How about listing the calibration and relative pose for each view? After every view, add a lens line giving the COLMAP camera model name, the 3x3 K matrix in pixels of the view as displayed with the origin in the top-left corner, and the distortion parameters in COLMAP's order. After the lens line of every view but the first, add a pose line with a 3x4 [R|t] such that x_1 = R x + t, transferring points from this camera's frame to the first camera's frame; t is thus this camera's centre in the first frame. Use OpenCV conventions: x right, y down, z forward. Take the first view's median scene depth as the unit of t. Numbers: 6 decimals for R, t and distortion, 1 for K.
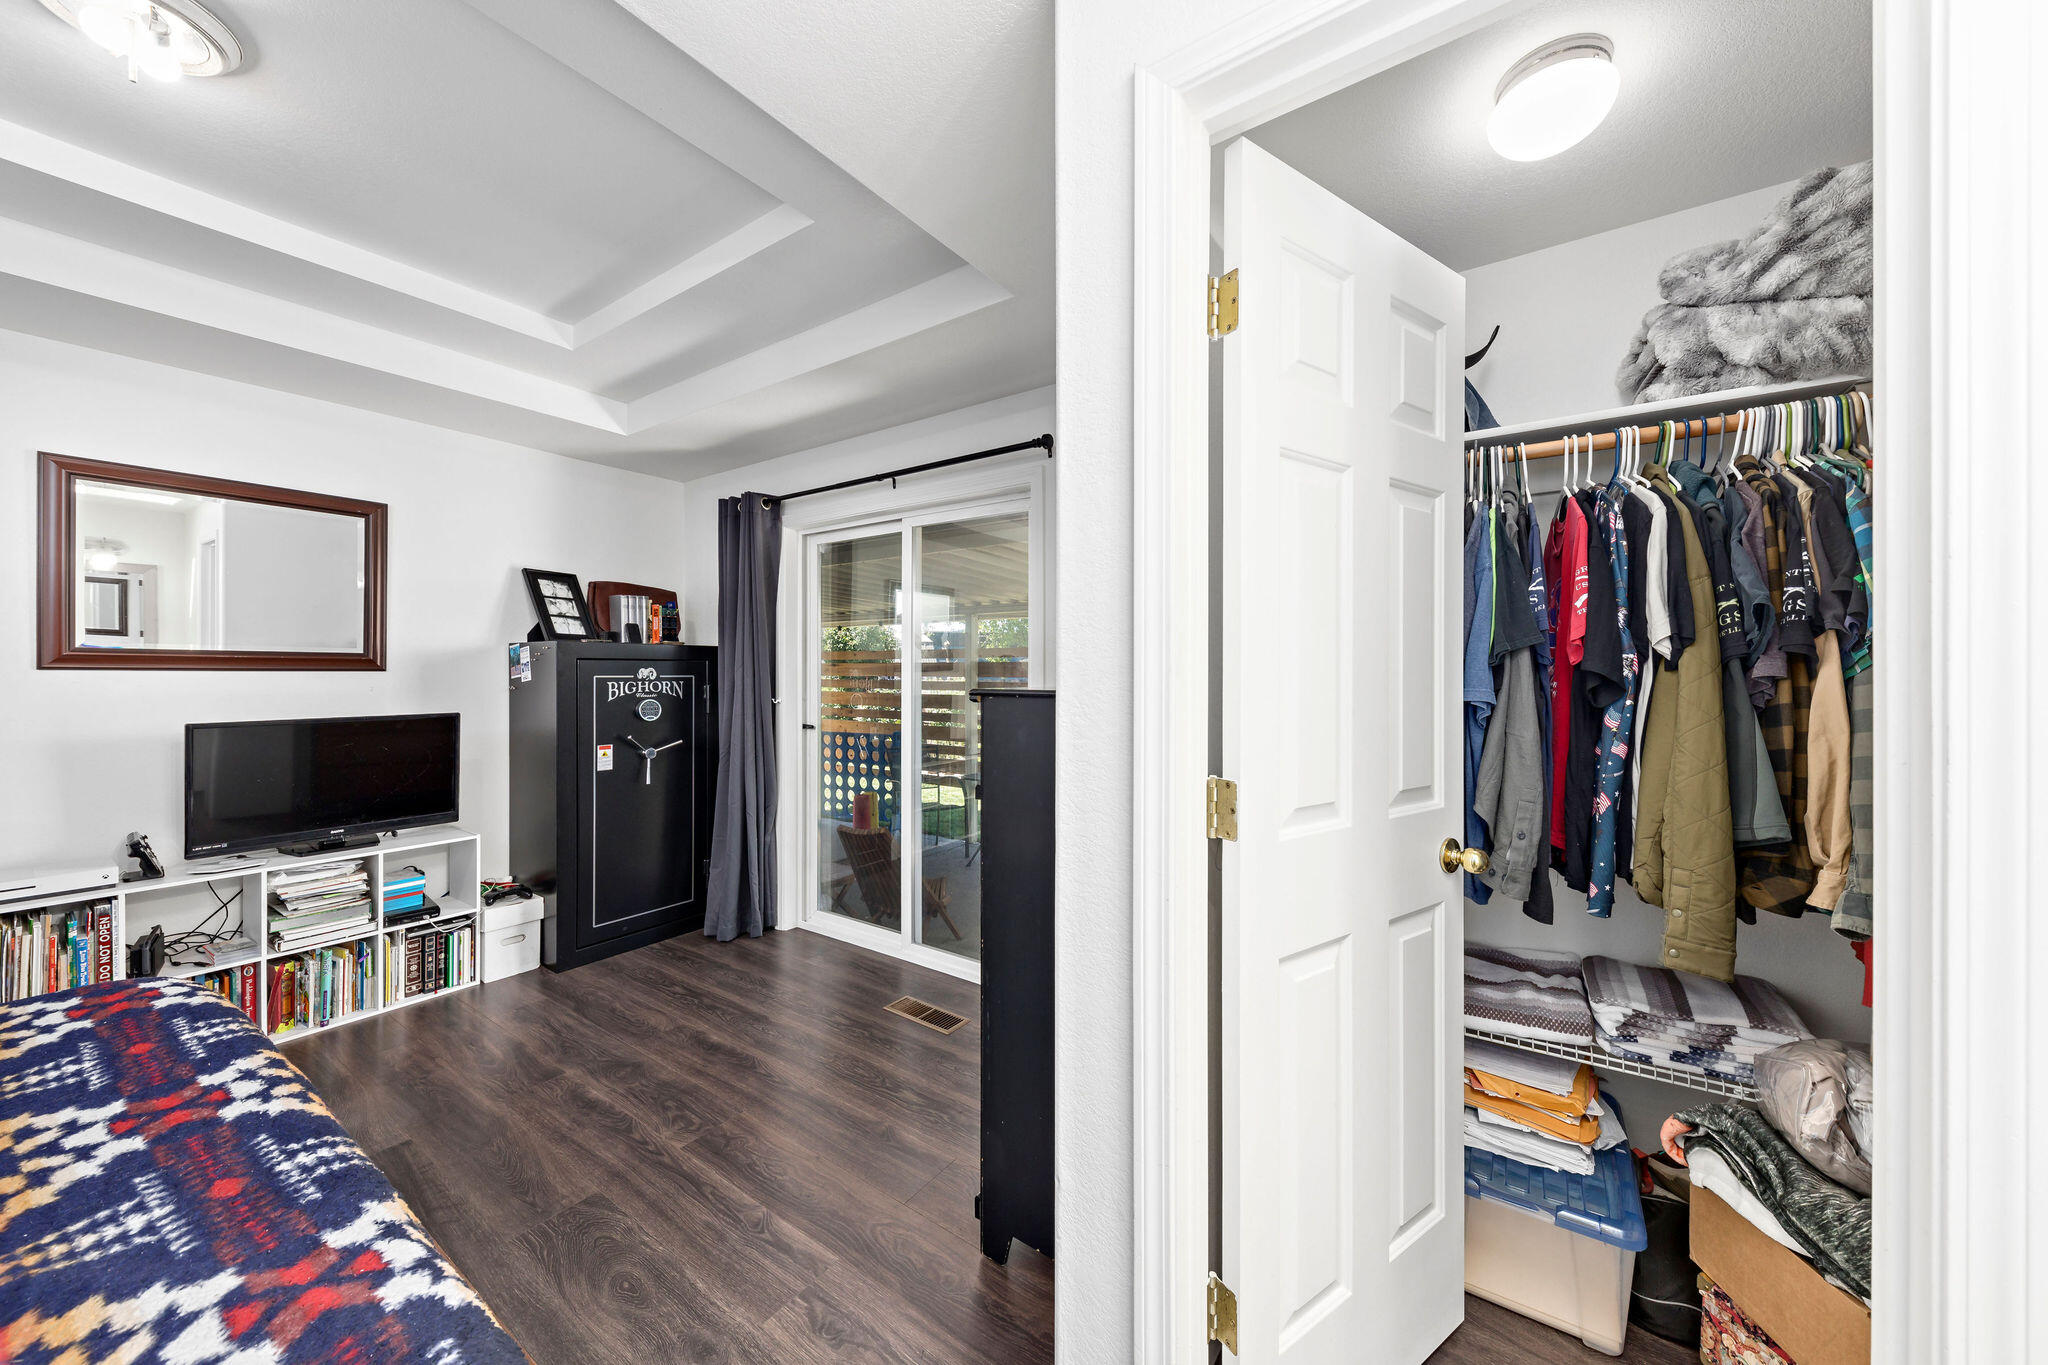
lens RADIAL K [[707.3, 0, 1024.0], [0, 707.3, 682.5], [0, 0, 1]] dist [-0.000470, -0.000072]
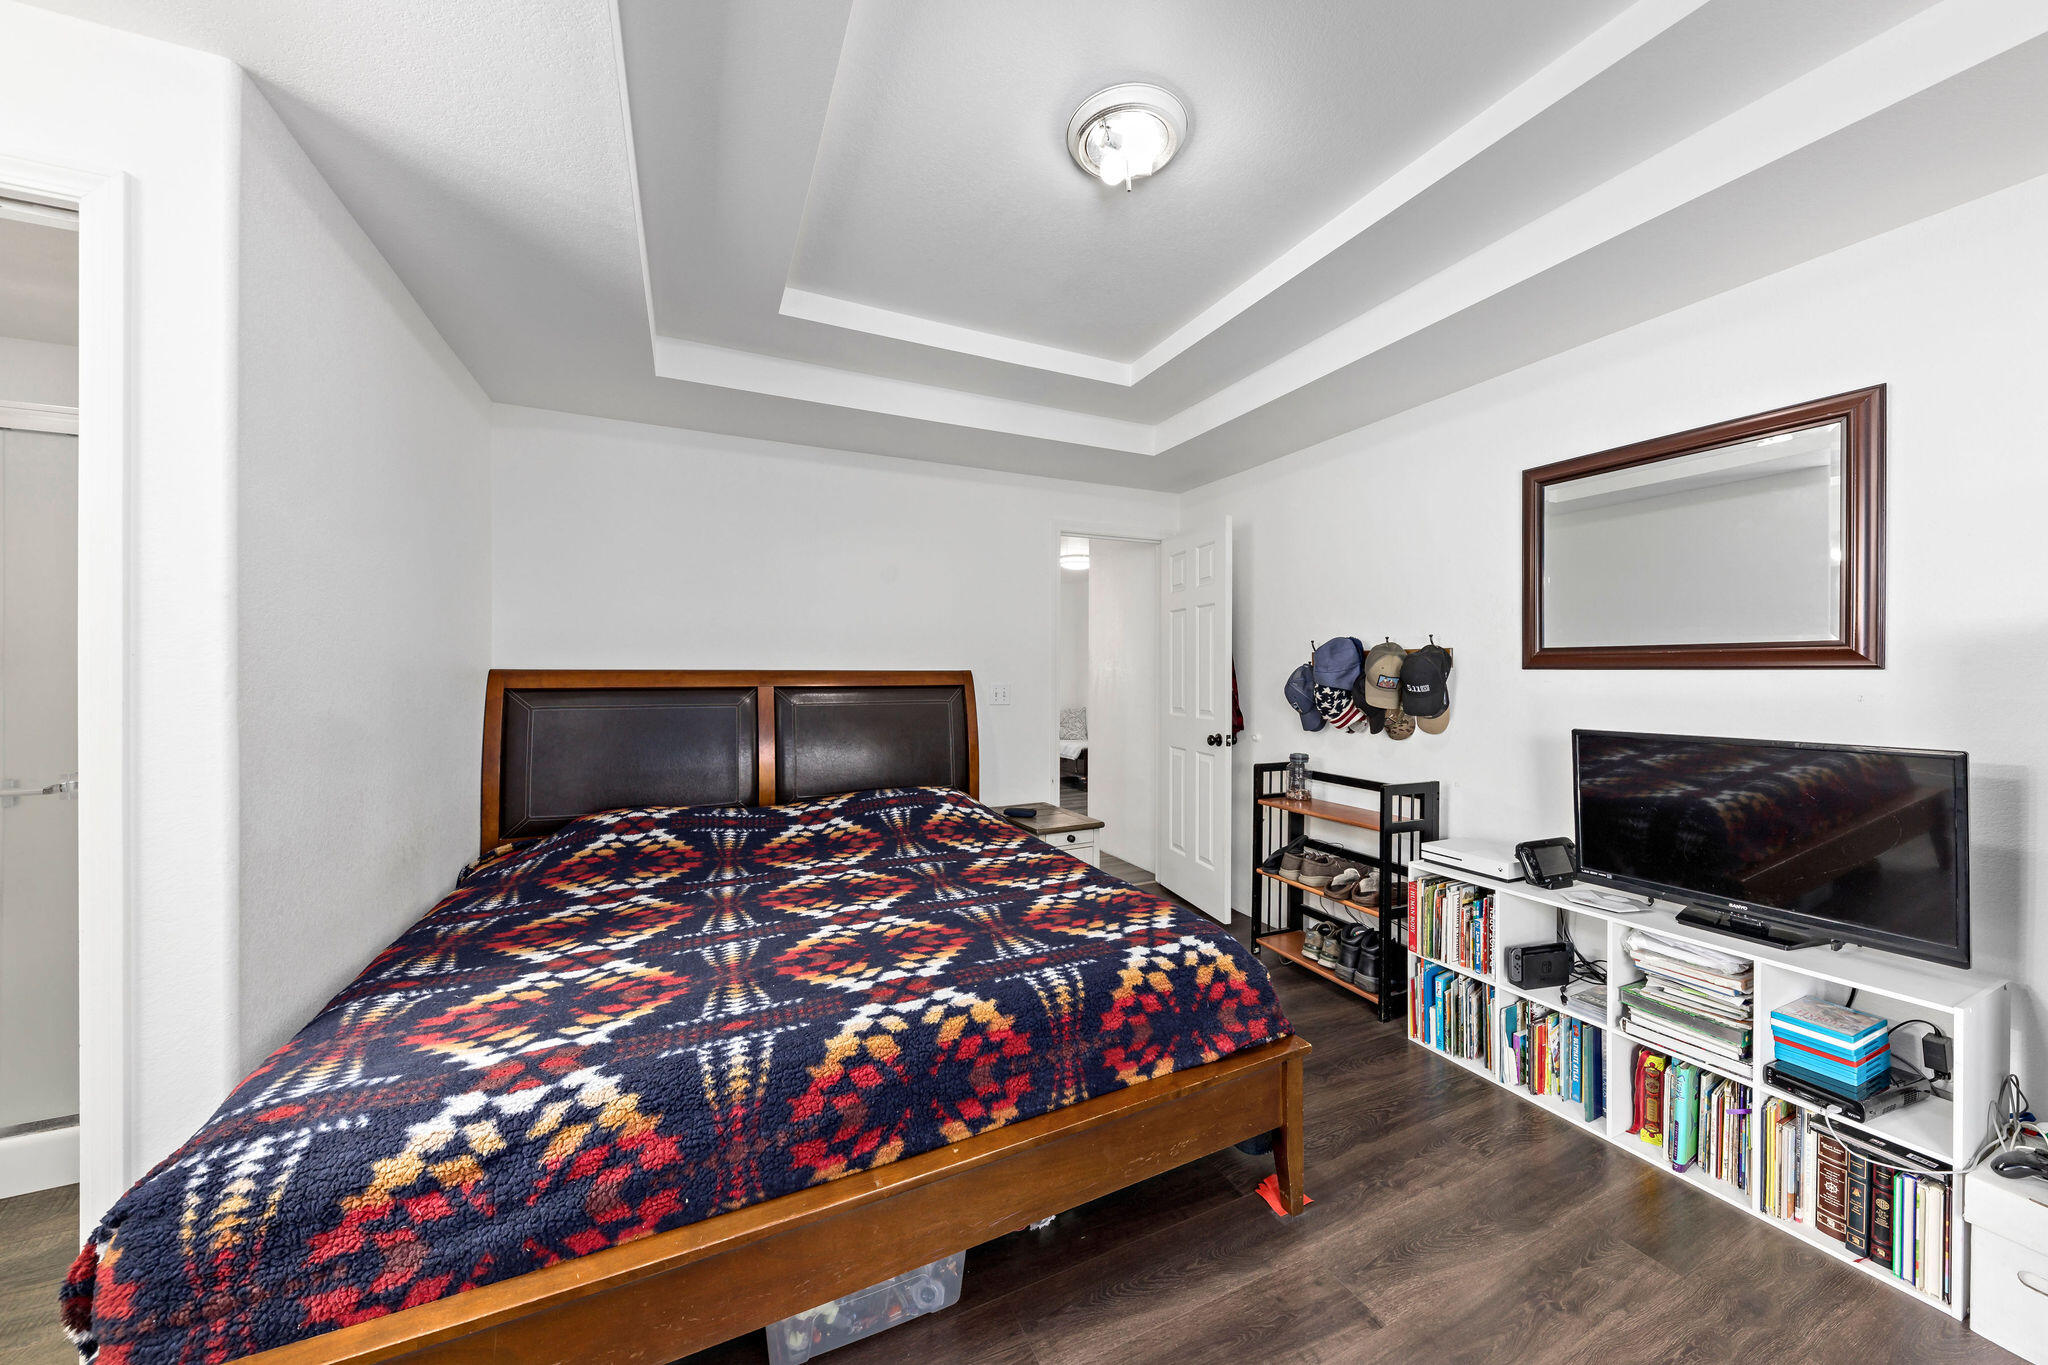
lens RADIAL K [[707.3, 0, 1024.0], [0, 707.3, 682.5], [0, 0, 1]] dist [-0.000470, -0.000072]
pose [[-0.482545, 0.007298, -0.875841, -0.052102], [-0.015560, 0.999736, 0.016903, -0.004692], [0.875733, 0.021784, -0.482304, 0.724312]]
